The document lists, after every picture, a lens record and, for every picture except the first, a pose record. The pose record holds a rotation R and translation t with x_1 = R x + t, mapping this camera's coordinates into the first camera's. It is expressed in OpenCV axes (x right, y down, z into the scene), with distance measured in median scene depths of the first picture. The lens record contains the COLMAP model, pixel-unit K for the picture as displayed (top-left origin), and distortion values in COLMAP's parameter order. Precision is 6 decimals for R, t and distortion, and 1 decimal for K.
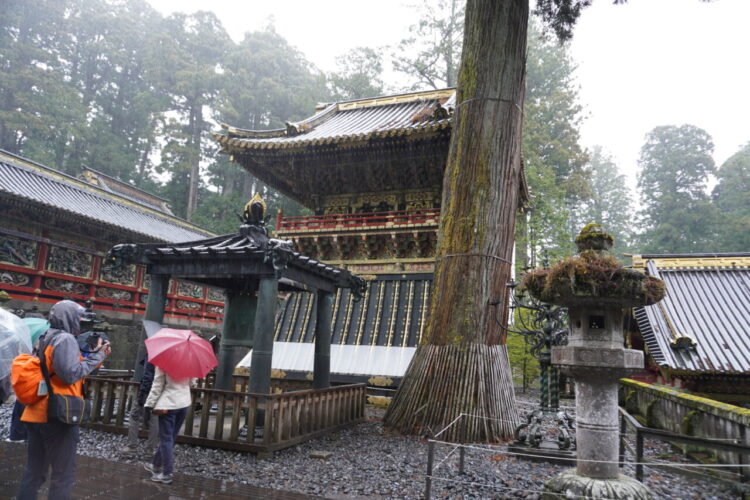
lens RADIAL K [[513.6, 0, 375.0], [0, 513.6, 250.0], [0, 0, 1]] dist [-0.046591, 0.047675]
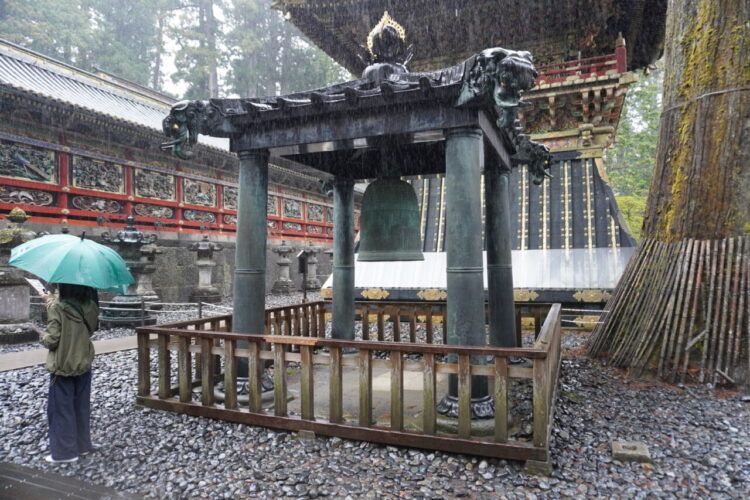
lens RADIAL K [[513.6, 0, 375.0], [0, 513.6, 250.0], [0, 0, 1]] dist [-0.046591, 0.047675]
pose [[0.997061, -0.059790, -0.047910, -0.127806], [0.067211, 0.982750, 0.172293, 0.033856], [0.036783, -0.175006, 0.983880, 0.196721]]
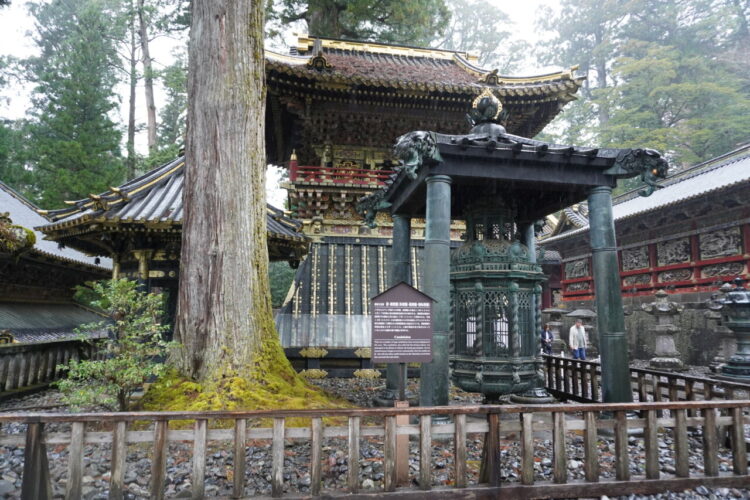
lens RADIAL K [[513.6, 0, 375.0], [0, 513.6, 250.0], [0, 0, 1]] dist [-0.046591, 0.047675]
pose [[0.882960, 0.039833, 0.467754, -0.423105], [-0.074050, 0.995738, 0.054986, 0.017770], [-0.463570, -0.083188, 0.882146, 0.192321]]
